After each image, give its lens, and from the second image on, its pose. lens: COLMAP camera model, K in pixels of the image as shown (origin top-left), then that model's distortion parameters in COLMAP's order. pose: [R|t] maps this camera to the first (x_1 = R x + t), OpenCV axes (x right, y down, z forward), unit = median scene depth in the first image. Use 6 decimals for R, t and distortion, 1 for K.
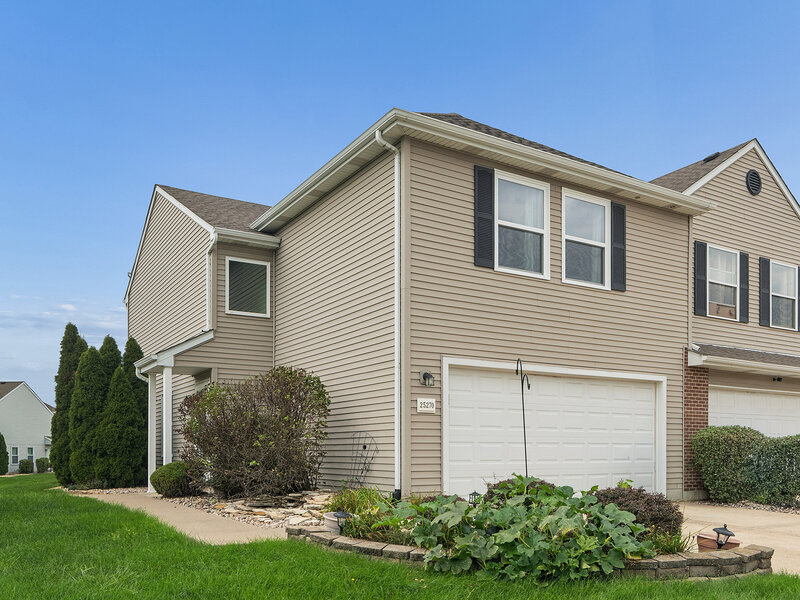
lens RADIAL K [[689.7, 0, 400.0], [0, 689.7, 300.0], [0, 0, 1]] dist [0.001739, 0.005069]
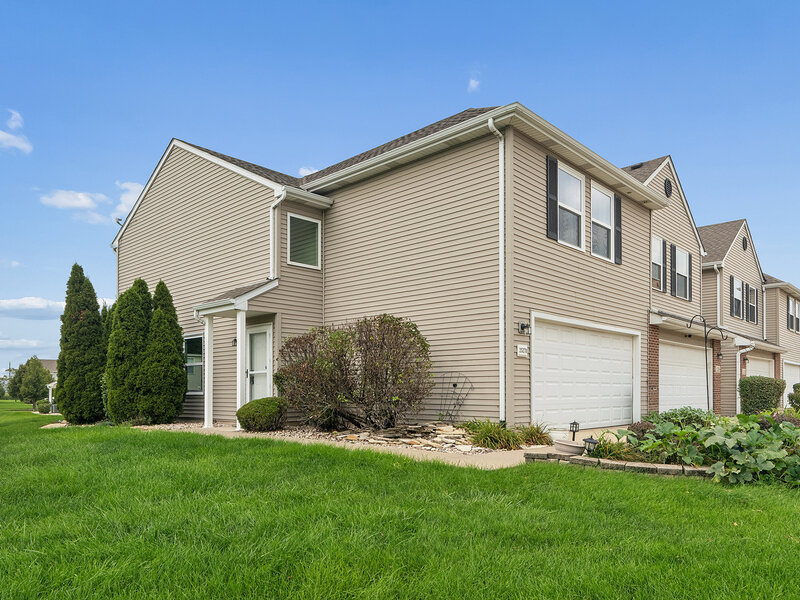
lens RADIAL K [[583.2, 0, 411.9], [0, 583.2, 262.2], [0, 0, 1]] dist [0.002599, 0.001042]
pose [[0.963368, 0.057821, 0.261875, -0.332779], [-0.057628, 0.998303, -0.008422, 0.014192], [-0.261918, -0.006977, 0.965065, 0.053285]]
